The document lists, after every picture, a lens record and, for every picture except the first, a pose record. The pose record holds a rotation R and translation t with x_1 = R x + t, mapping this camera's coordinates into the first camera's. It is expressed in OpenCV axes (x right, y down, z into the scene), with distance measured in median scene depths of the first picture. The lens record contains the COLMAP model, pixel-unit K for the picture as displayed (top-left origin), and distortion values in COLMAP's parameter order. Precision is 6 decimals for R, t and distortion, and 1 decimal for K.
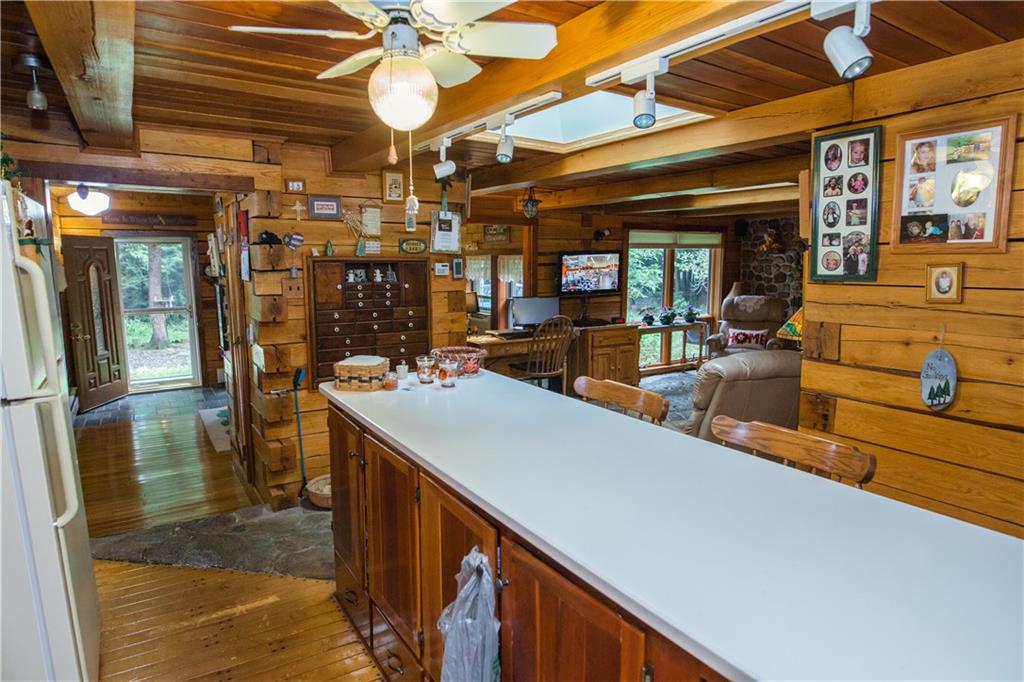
lens RADIAL K [[594.8, 0, 512.0], [0, 594.8, 341.0], [0, 0, 1]] dist [-0.000450, -0.000411]
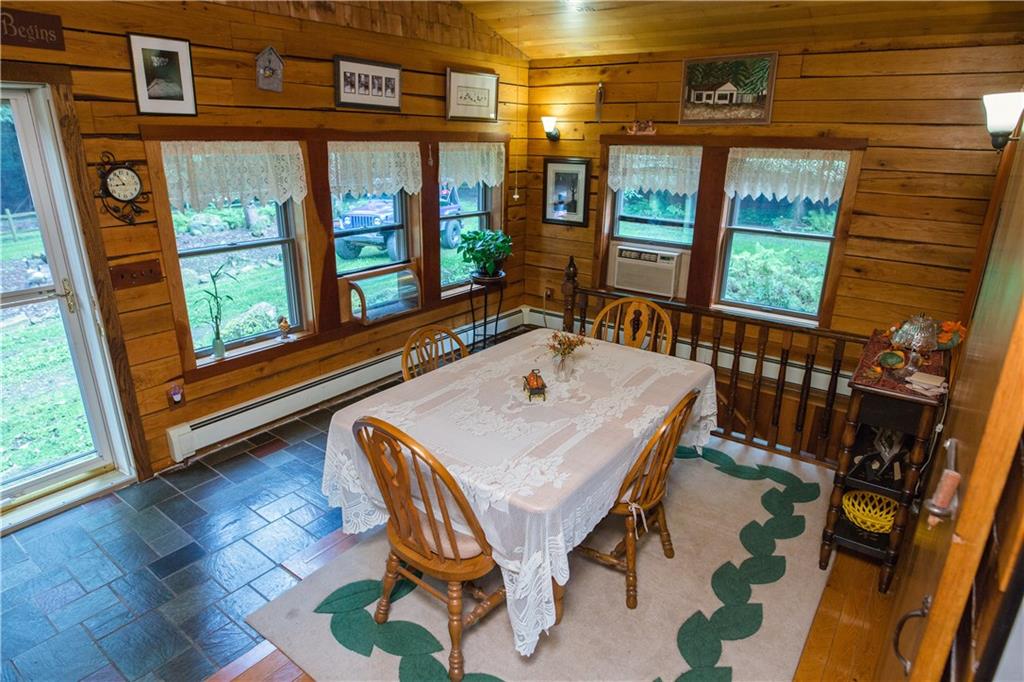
lens RADIAL K [[594.8, 0, 512.0], [0, 594.8, 341.0], [0, 0, 1]] dist [-0.000450, -0.000411]
pose [[0.938173, -0.096632, 0.332407, -0.401064], [0.031668, 0.980180, 0.195563, -0.085016], [-0.344716, -0.172945, 0.922638, 0.546567]]
